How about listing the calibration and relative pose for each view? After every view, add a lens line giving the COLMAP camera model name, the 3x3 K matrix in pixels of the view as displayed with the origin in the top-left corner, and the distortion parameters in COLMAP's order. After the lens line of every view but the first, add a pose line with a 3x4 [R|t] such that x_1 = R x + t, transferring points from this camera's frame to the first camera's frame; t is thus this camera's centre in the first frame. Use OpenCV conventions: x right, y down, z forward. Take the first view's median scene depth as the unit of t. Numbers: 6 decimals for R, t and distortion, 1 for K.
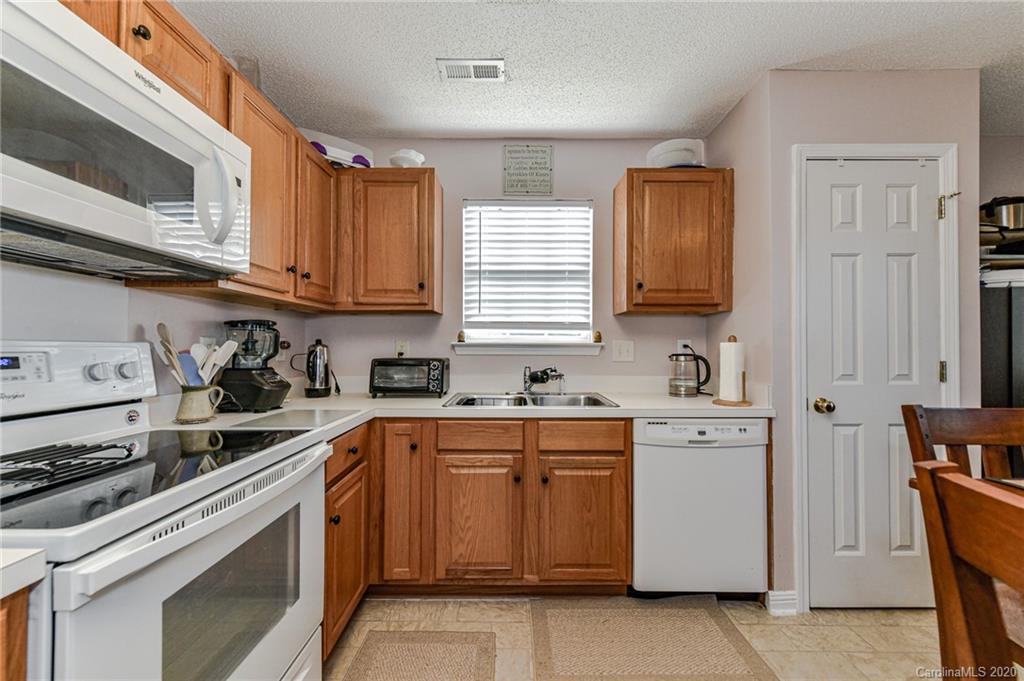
lens RADIAL K [[400.2, 0, 514.6], [0, 400.2, 340.0], [0, 0, 1]] dist [0.003621, -0.001072]
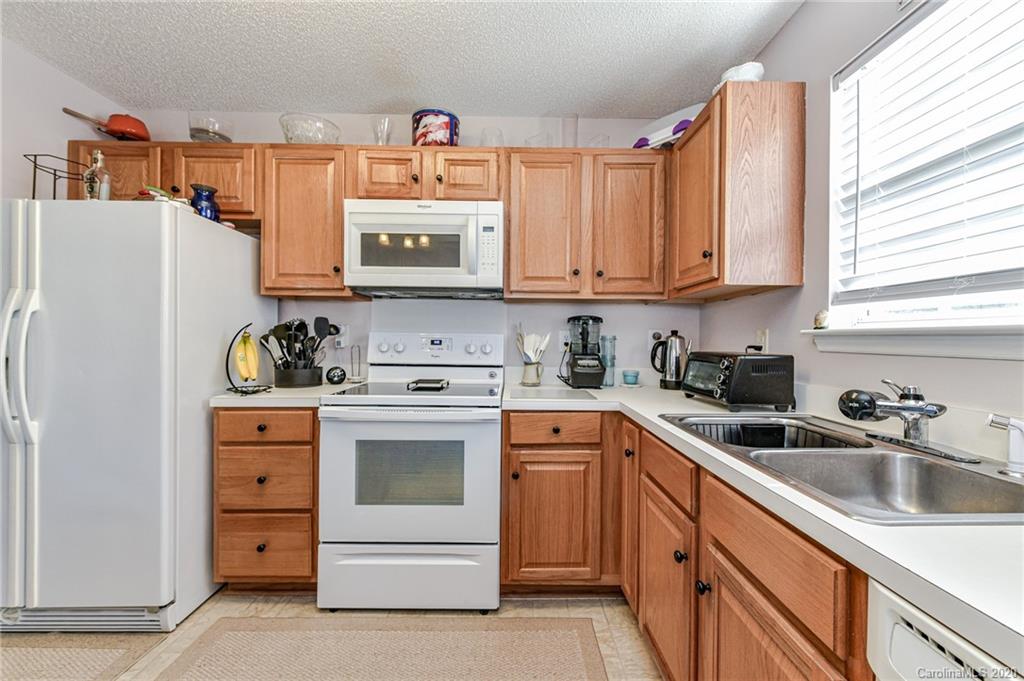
lens RADIAL K [[400.2, 0, 515.2], [0, 400.2, 341.1], [0, 0, 1]] dist [0.003621, -0.001072]
pose [[0.015546, 0.002235, -0.999877, 0.567470], [0.006852, 0.999974, 0.002341, 0.022542], [0.999856, -0.006888, 0.015530, 0.708557]]
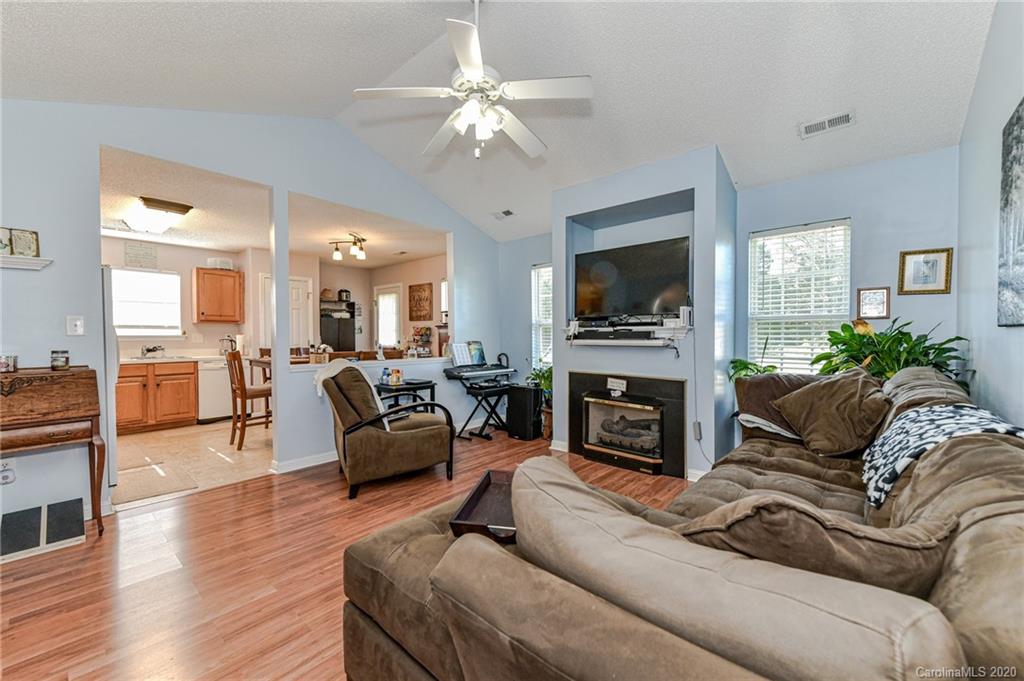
lens RADIAL K [[400.2, 0, 516.6], [0, 400.2, 343.2], [0, 0, 1]] dist [0.003621, -0.001072]
pose [[0.651808, -0.019830, 0.758125, -0.388221], [-0.008329, 0.999411, 0.033302, -0.050783], [-0.758338, -0.028021, 0.651259, -2.571576]]
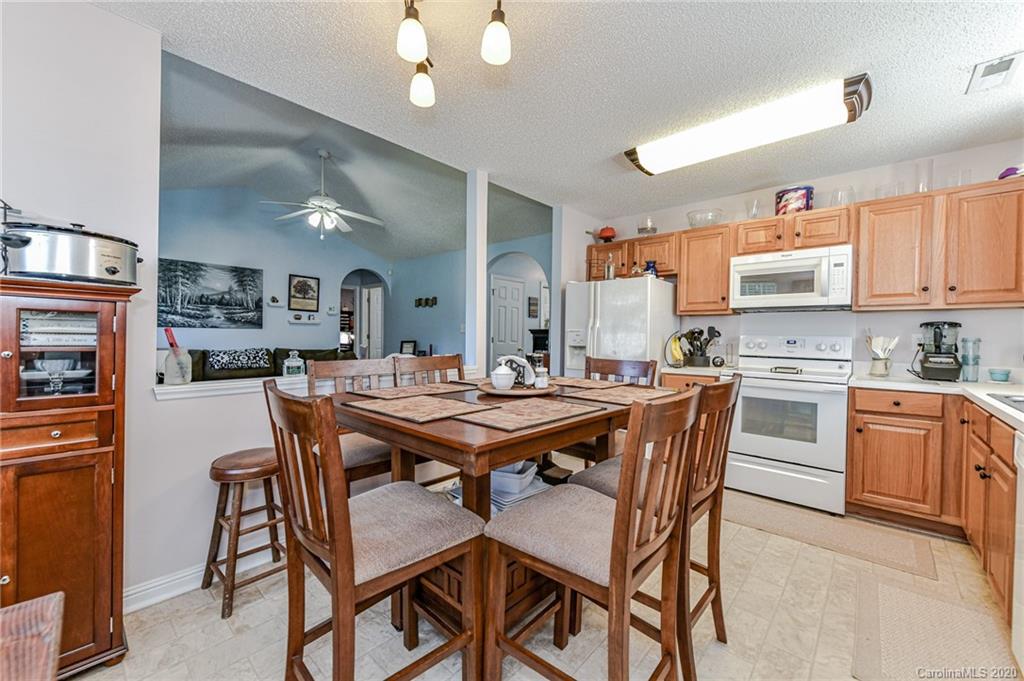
lens RADIAL K [[400.2, 0, 514.7], [0, 400.2, 342.5], [0, 0, 1]] dist [0.003621, -0.001072]
pose [[-0.666110, 0.002255, -0.745850, 1.466211], [-0.001438, 0.999990, 0.004308, 0.023046], [0.745852, 0.003942, -0.666100, 0.754141]]
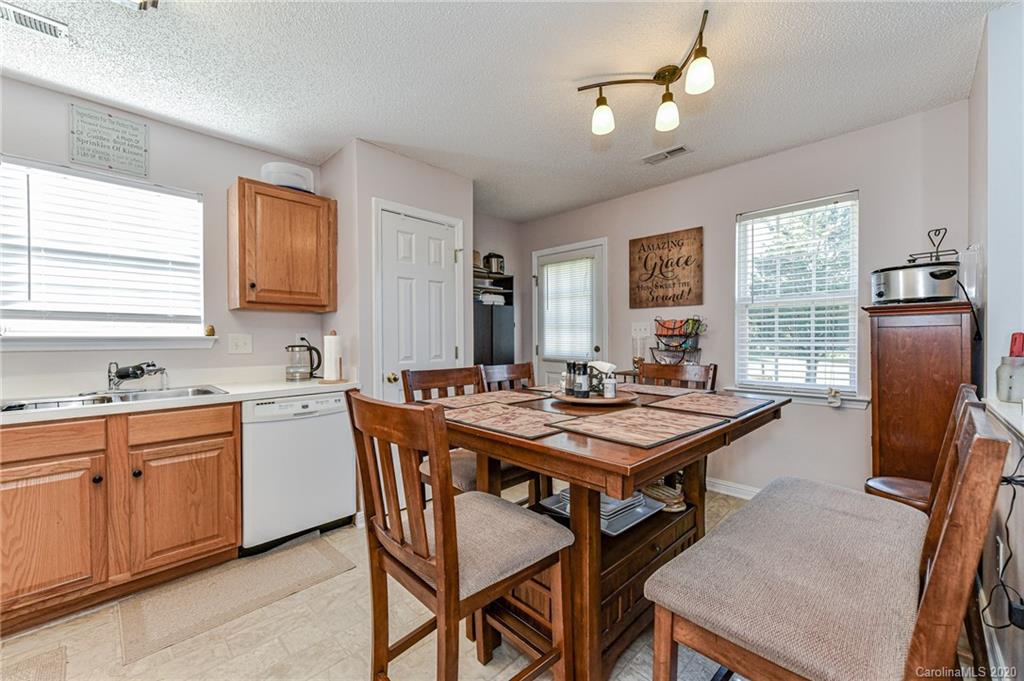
lens RADIAL K [[400.2, 0, 512.2], [0, 400.2, 342.1], [0, 0, 1]] dist [0.003621, -0.001072]
pose [[0.697904, -0.012294, 0.716086, 0.015054], [-0.003749, 0.999776, 0.020818, -0.002578], [-0.716182, -0.017214, 0.697702, -0.346599]]
